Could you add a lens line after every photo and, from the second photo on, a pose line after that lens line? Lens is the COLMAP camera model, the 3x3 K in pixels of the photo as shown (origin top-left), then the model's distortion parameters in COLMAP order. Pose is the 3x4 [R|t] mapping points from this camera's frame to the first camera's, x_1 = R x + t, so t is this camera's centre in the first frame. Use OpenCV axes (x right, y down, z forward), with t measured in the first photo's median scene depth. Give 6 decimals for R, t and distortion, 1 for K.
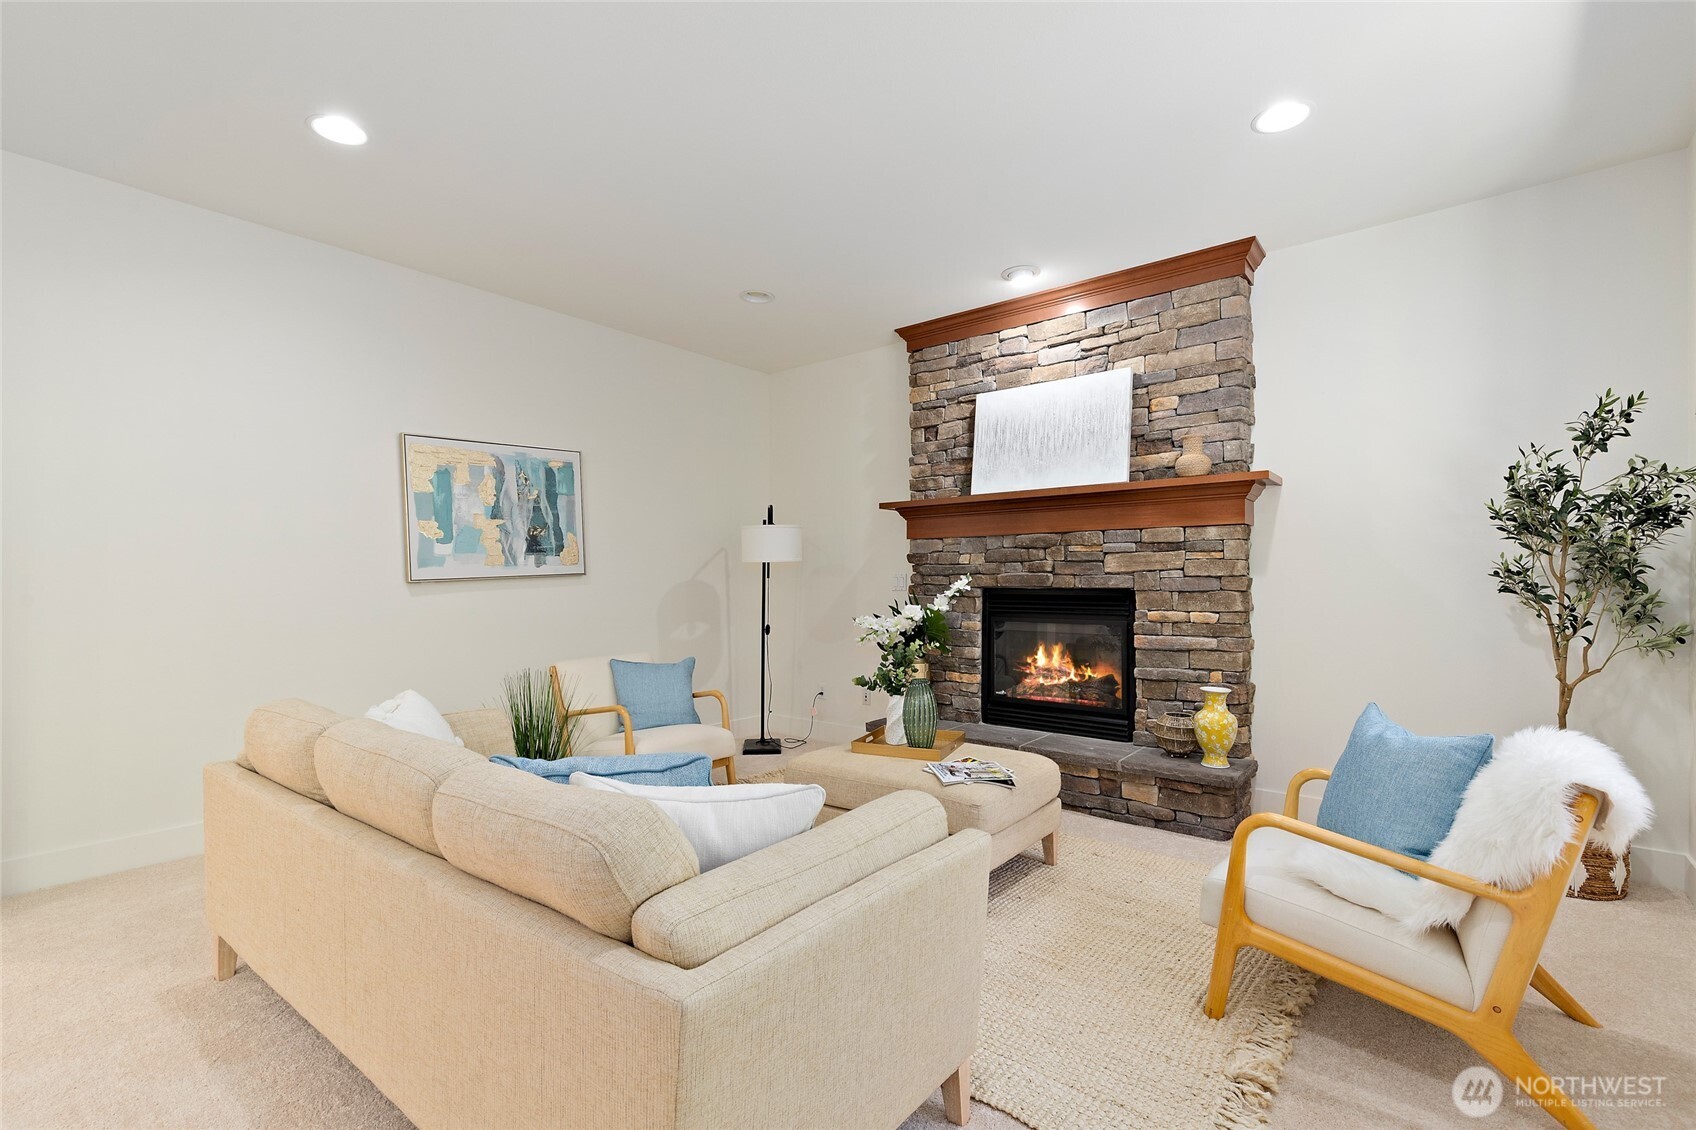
lens RADIAL K [[760.2, 0, 858.1], [0, 760.2, 574.2], [0, 0, 1]] dist [0.006997, -0.002212]
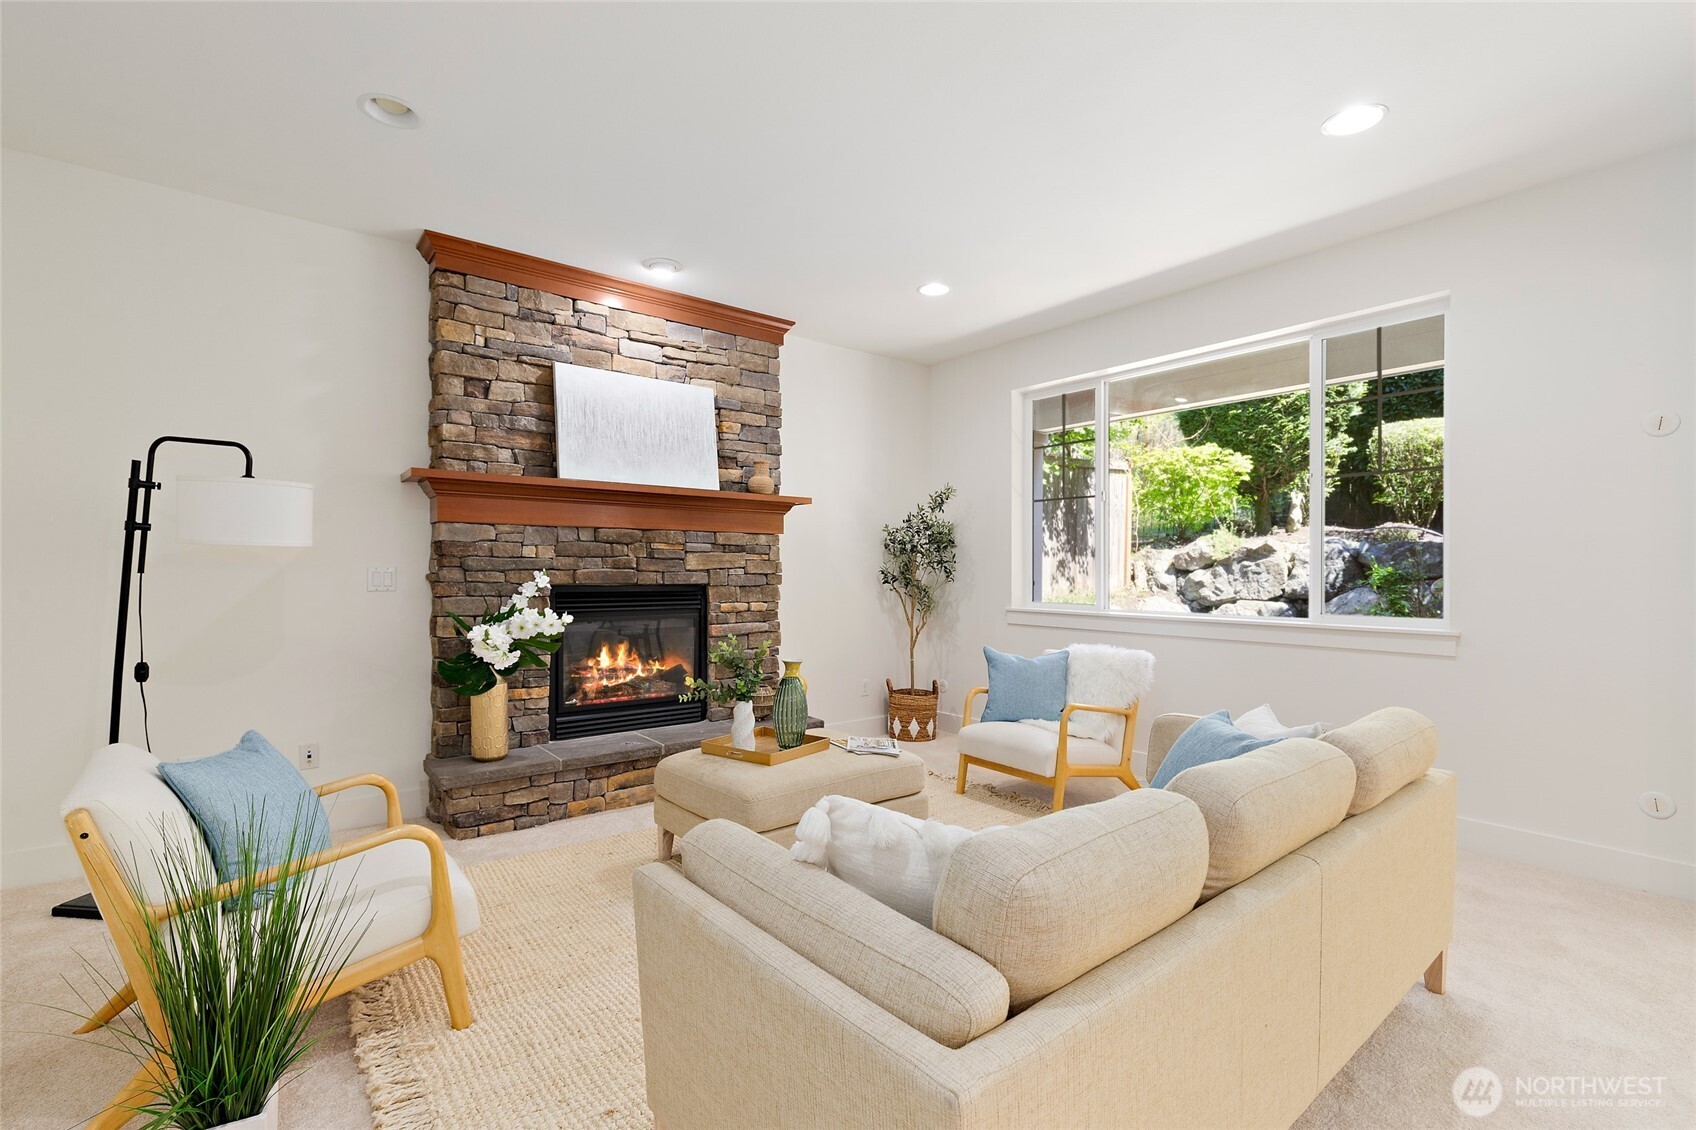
lens RADIAL K [[760.2, 0, 845.7], [0, 760.2, 572.5], [0, 0, 1]] dist [0.006997, -0.002212]
pose [[0.220043, 0.009694, 0.975442, -0.644802], [-0.003415, 0.999952, -0.009167, 0.010291], [-0.975484, -0.001314, 0.220066, 0.514054]]
